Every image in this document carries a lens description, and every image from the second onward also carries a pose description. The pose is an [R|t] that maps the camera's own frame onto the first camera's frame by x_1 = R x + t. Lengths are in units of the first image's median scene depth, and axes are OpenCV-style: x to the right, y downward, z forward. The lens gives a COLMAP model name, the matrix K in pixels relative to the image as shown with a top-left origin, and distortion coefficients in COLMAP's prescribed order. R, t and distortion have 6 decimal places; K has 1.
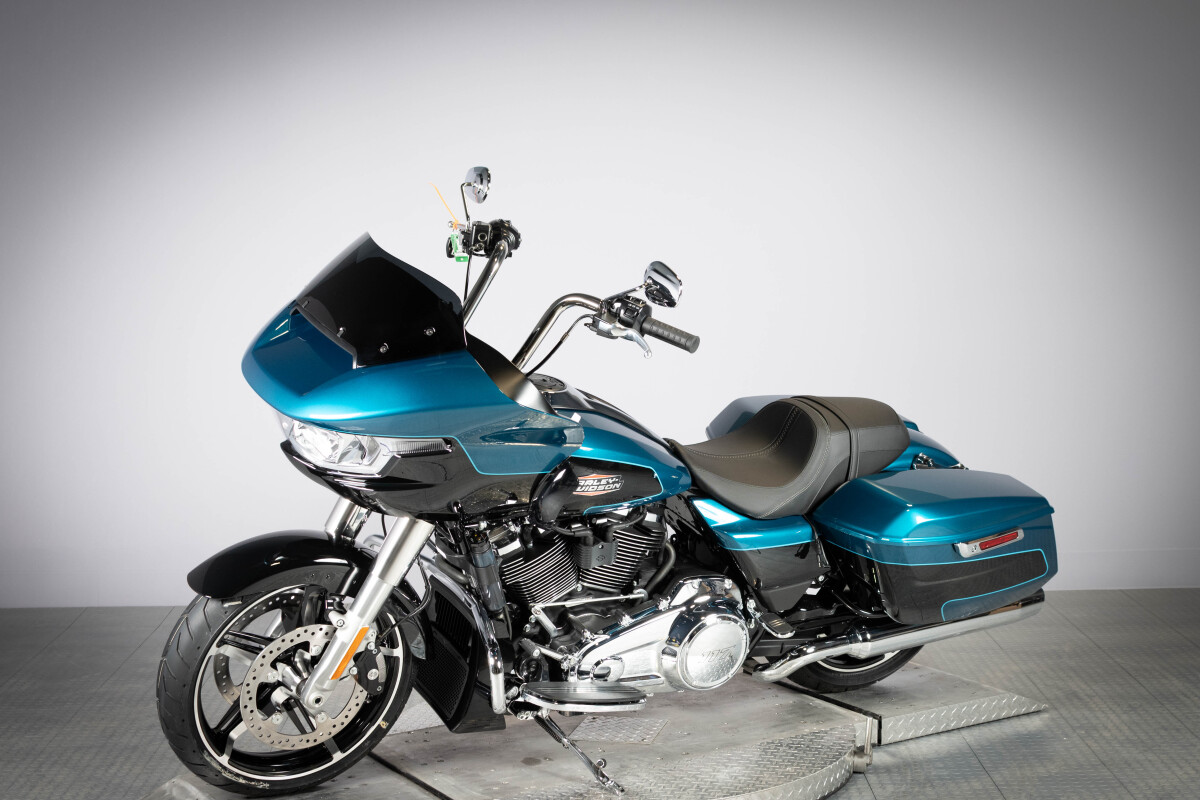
lens RADIAL K [[1874.7, 0, 600.0], [0, 1874.7, 400.0], [0, 0, 1]] dist [-0.029818, 0.024443]
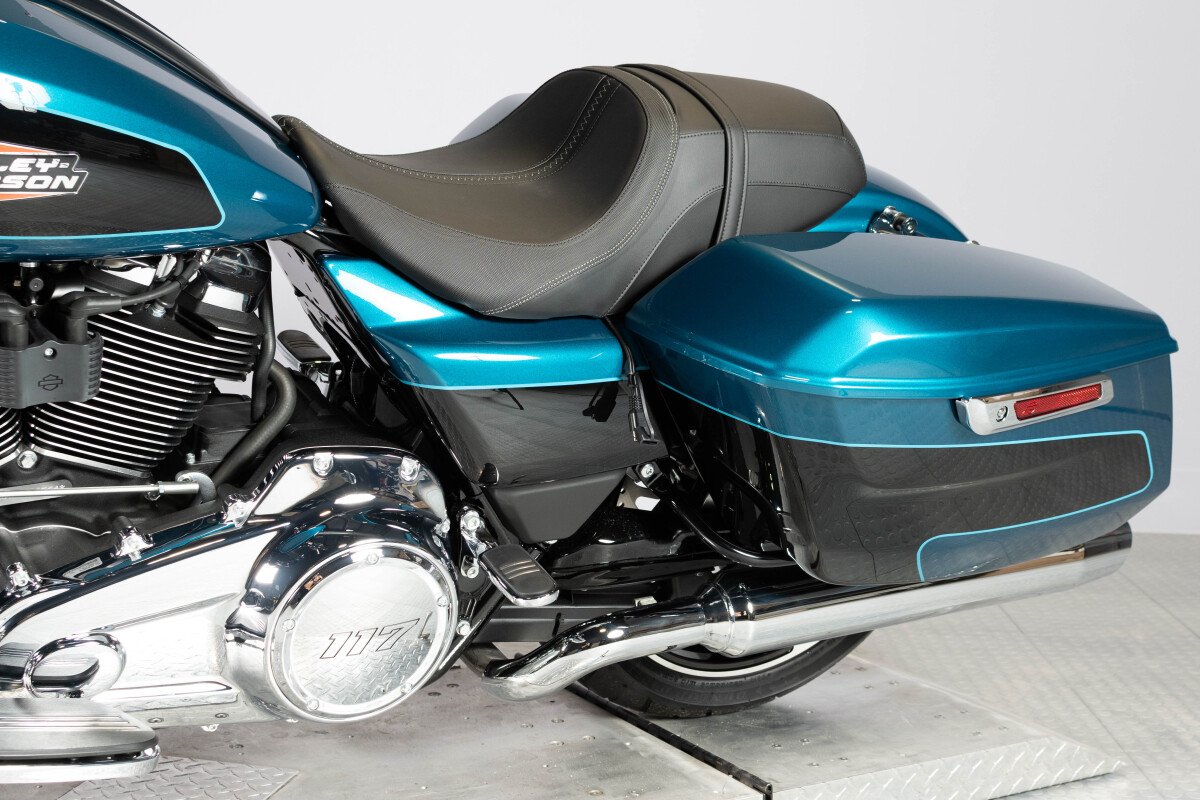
lens RADIAL K [[1916.6, 0, 601.9], [0, 1916.6, 331.8], [0, 0, 1]] dist [-0.030727, 0.003897]
pose [[0.998739, 0.047708, 0.015599, 0.101088], [-0.047769, 0.998852, 0.003538, 0.062880], [-0.015413, -0.004279, 0.999872, 0.564460]]
